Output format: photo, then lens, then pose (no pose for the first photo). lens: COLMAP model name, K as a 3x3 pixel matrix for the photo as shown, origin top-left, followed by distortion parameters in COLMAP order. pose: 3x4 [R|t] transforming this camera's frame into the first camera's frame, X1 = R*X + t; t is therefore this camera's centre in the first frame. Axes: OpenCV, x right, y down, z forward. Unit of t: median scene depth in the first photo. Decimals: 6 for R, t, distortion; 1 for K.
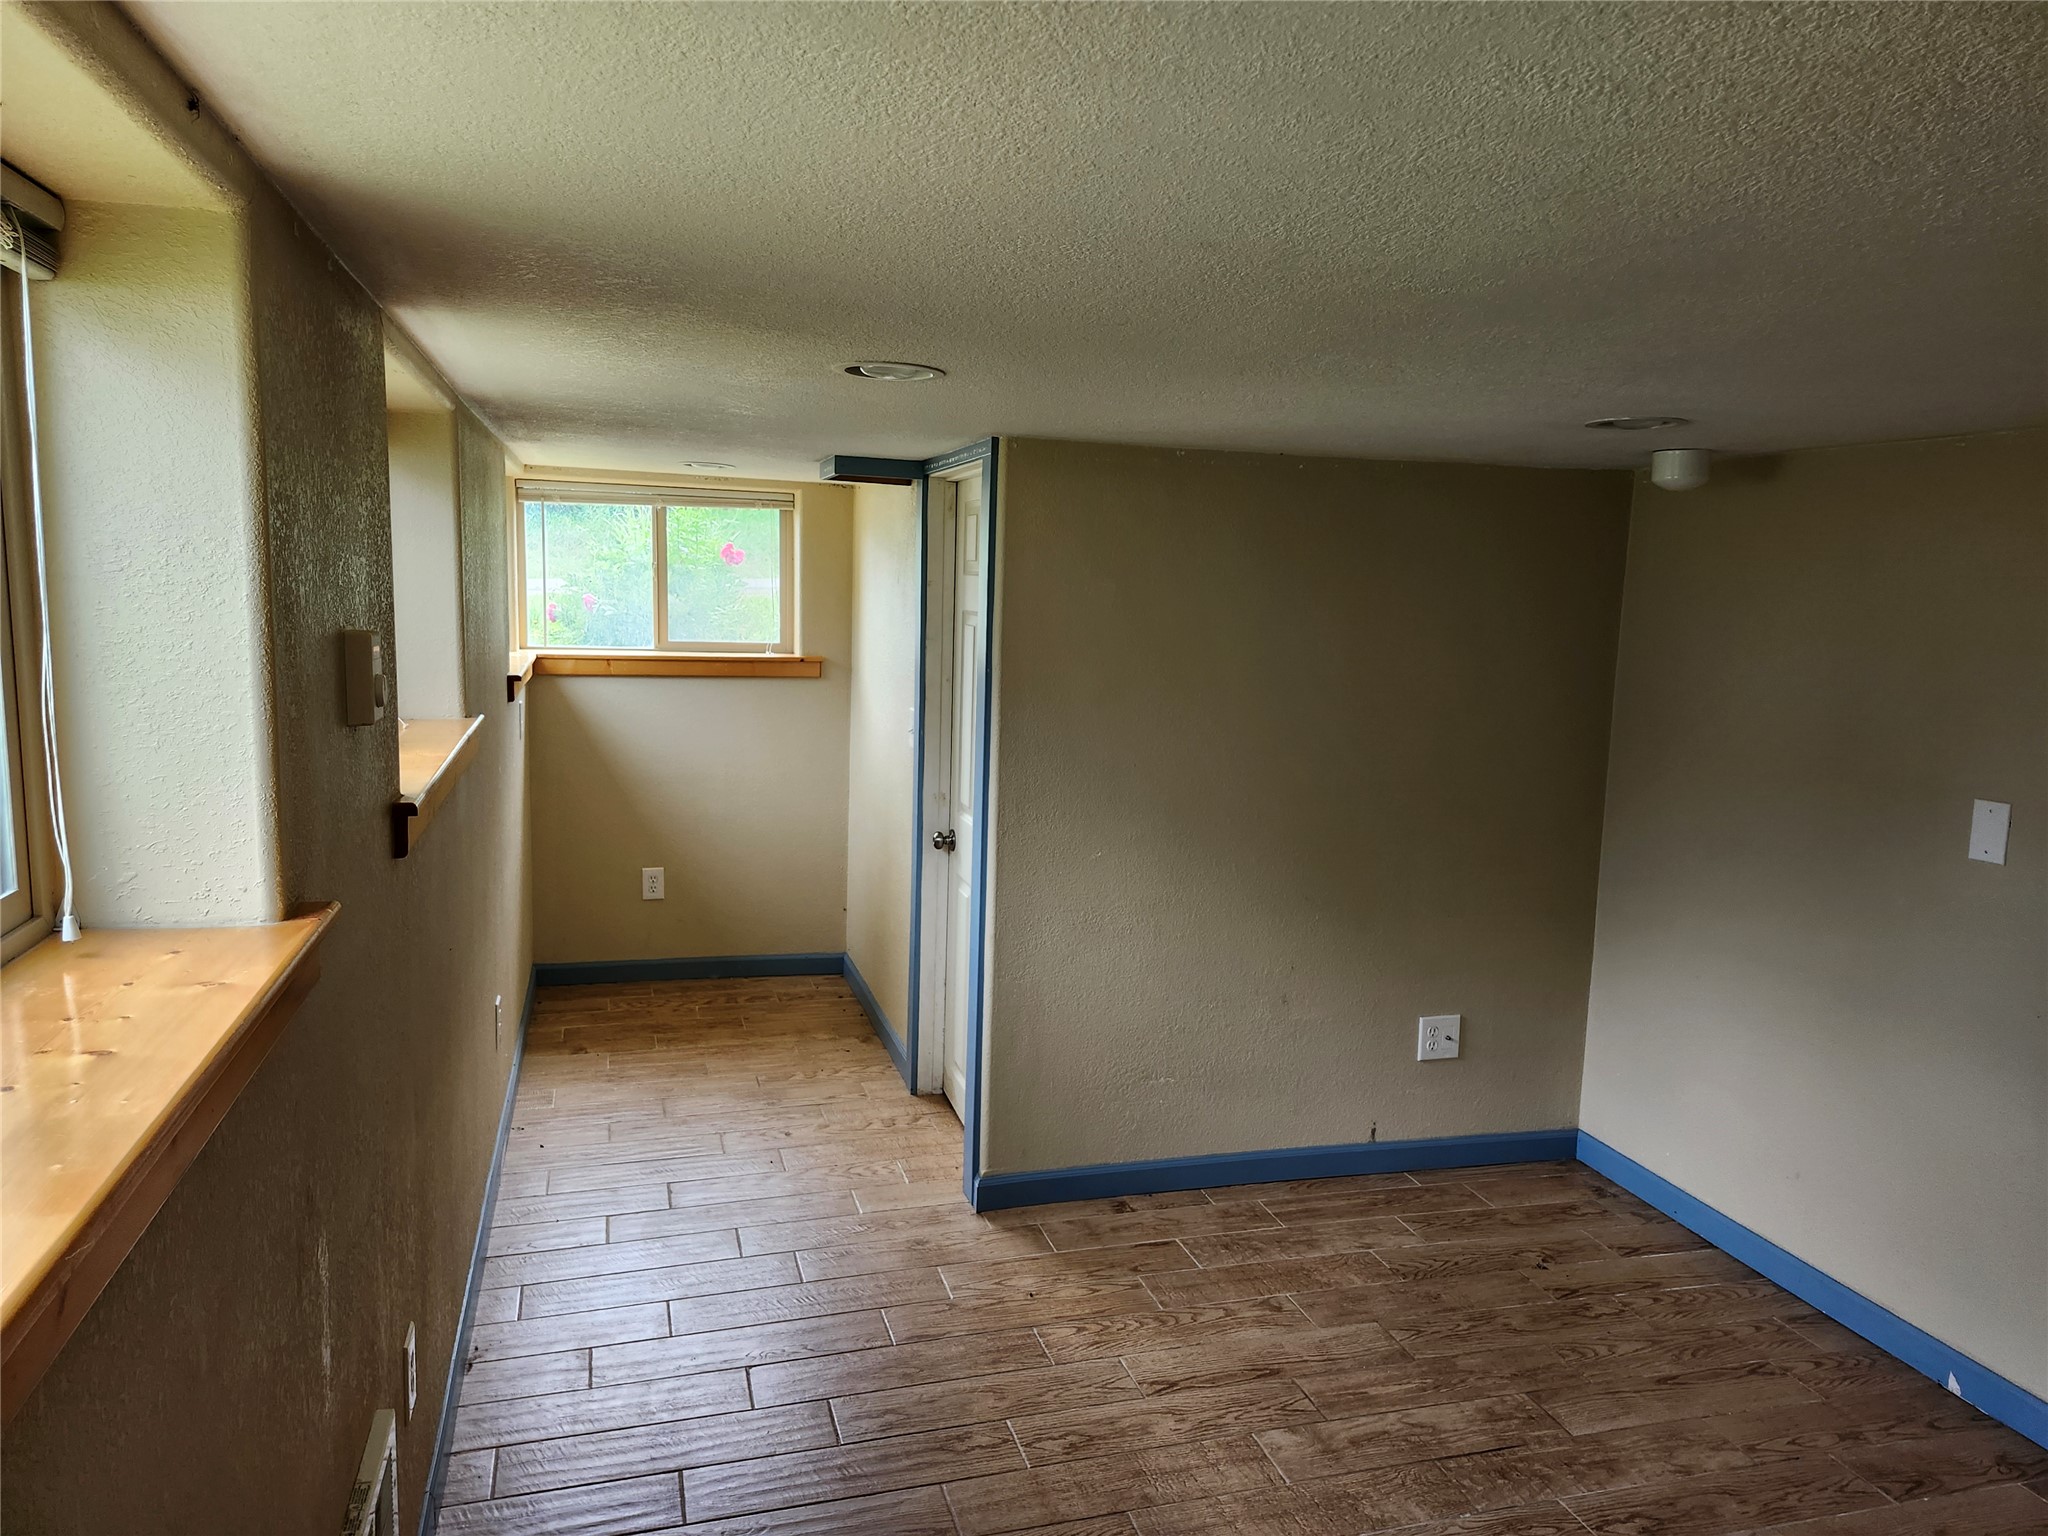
lens RADIAL K [[1414.6, 0, 1035.8], [0, 1414.6, 756.2], [0, 0, 1]] dist [0.104252, -0.138688]
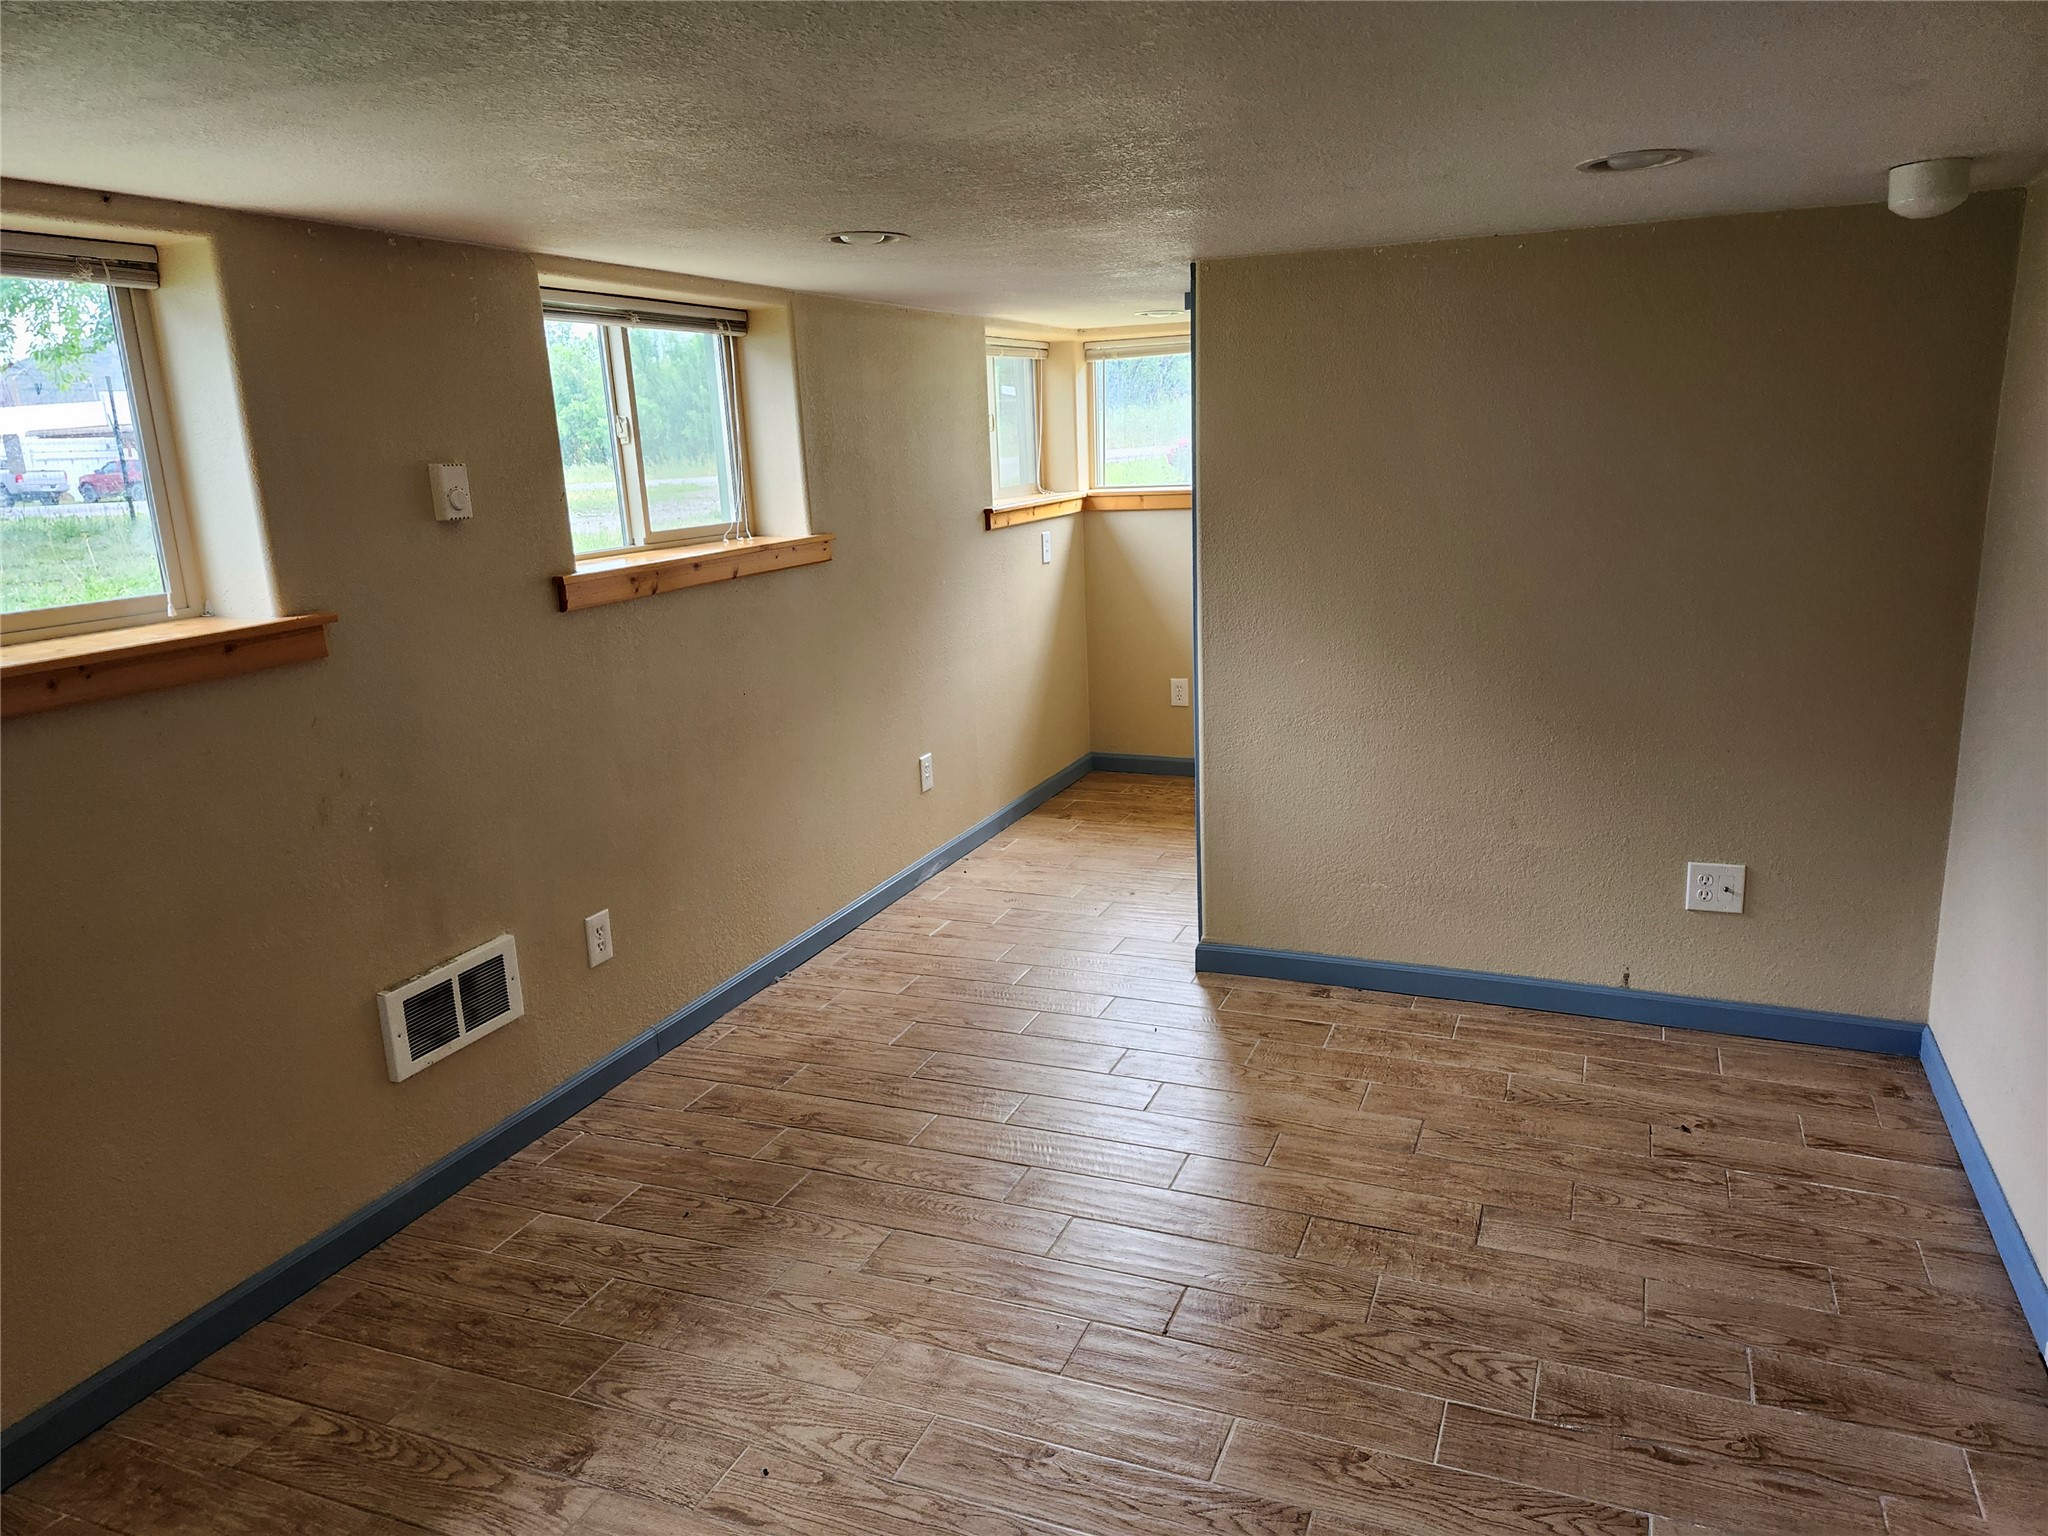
lens RADIAL K [[1414.6, 0, 1035.8], [0, 1414.6, 756.2], [0, 0, 1]] dist [0.104252, -0.138688]
pose [[0.774579, 0.080310, -0.627358, 0.551307], [-0.016048, 0.994082, 0.107441, 0.029574], [0.632274, -0.073154, 0.771284, 0.058521]]
